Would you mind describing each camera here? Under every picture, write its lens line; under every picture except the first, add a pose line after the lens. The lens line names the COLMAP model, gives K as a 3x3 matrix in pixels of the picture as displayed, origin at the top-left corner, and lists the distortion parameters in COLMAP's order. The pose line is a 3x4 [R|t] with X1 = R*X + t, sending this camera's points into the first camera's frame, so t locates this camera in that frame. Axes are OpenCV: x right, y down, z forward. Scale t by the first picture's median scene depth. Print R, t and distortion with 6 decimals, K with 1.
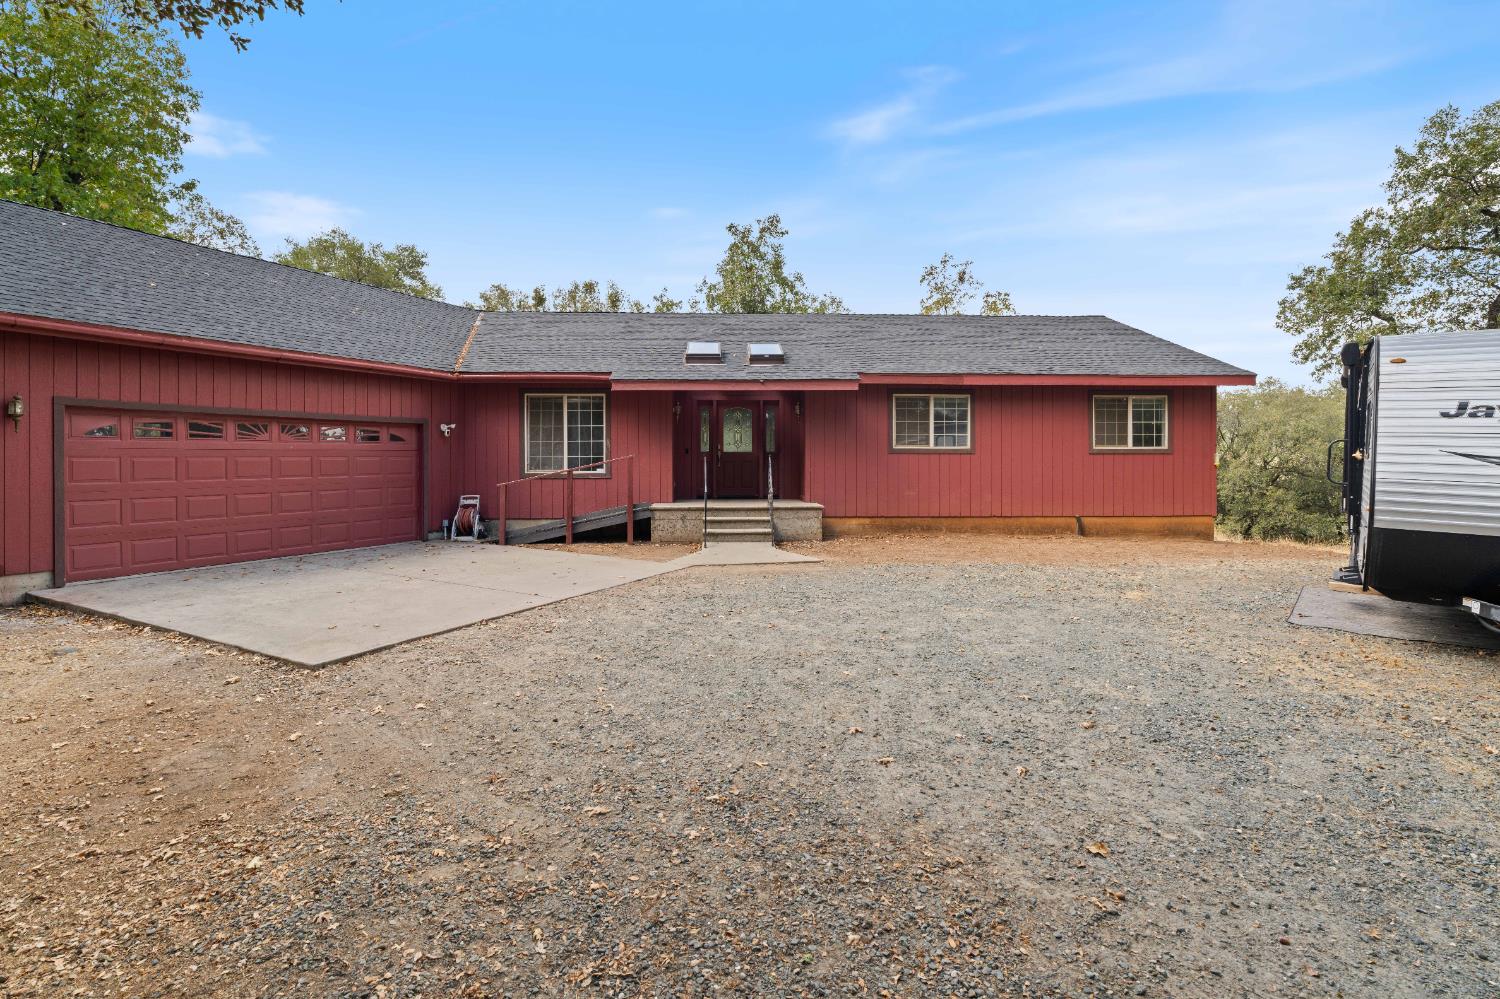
lens RADIAL K [[704.9, 0, 751.1], [0, 704.9, 464.8], [0, 0, 1]] dist [-0.002141, 0.000163]
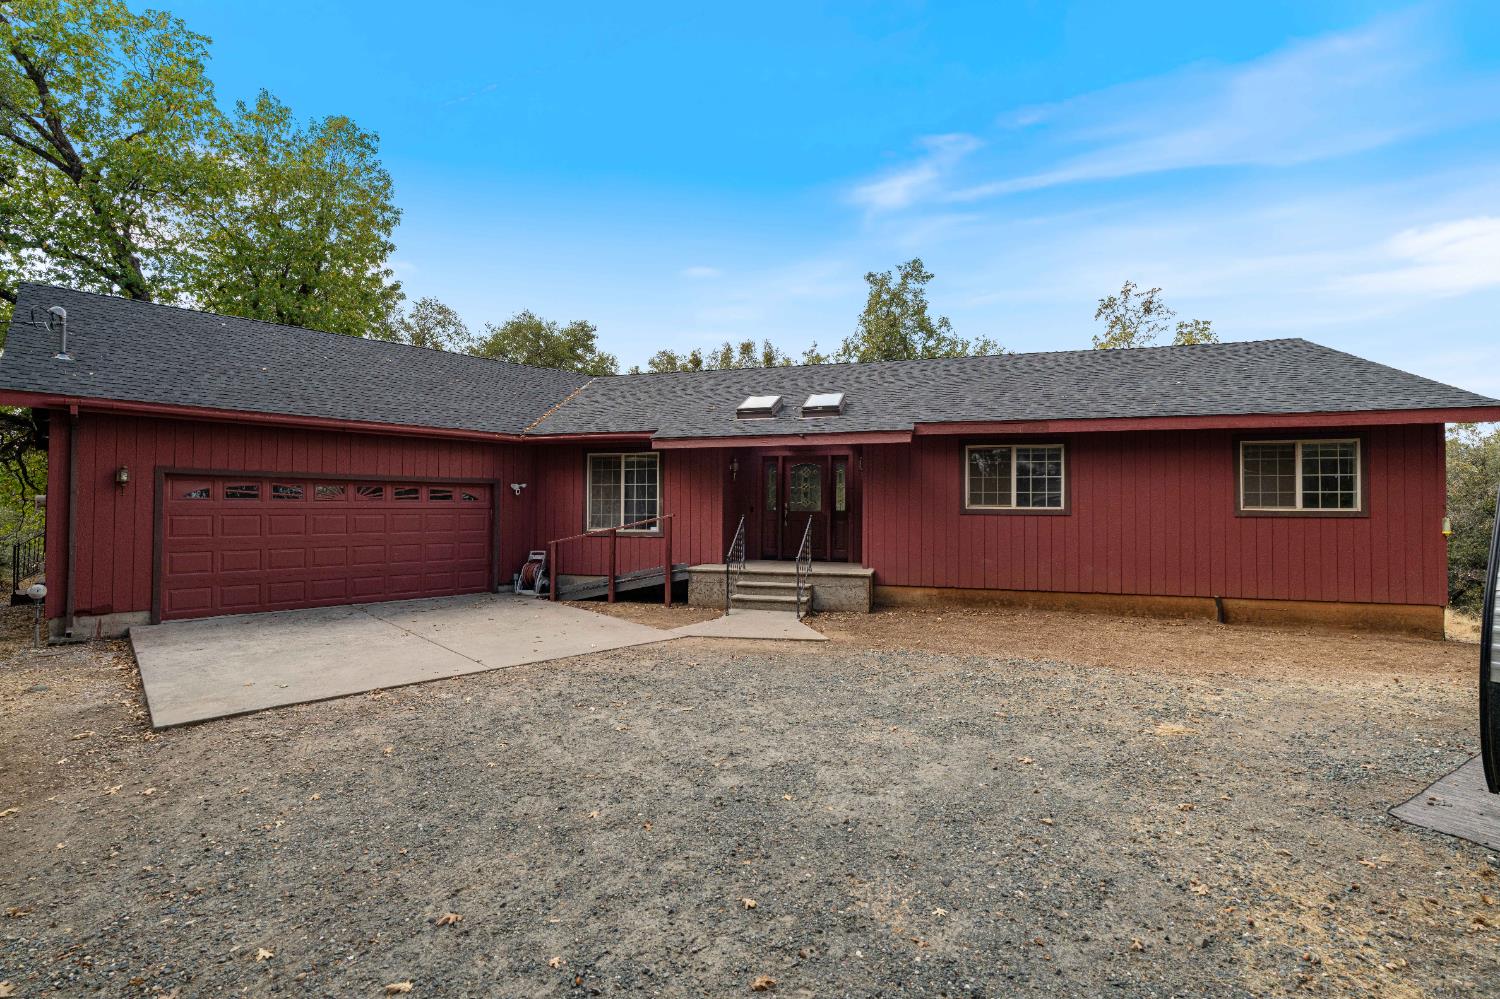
lens RADIAL K [[675.0, 0, 750.0], [0, 675.0, 499.5], [0, 0, 1]] dist [-0.004347, -0.000115]
pose [[0.949811, 0.002046, -0.312817, 0.206935], [-0.008902, 0.999750, -0.020490, -0.014928], [0.312697, 0.022247, 0.949593, 0.132666]]
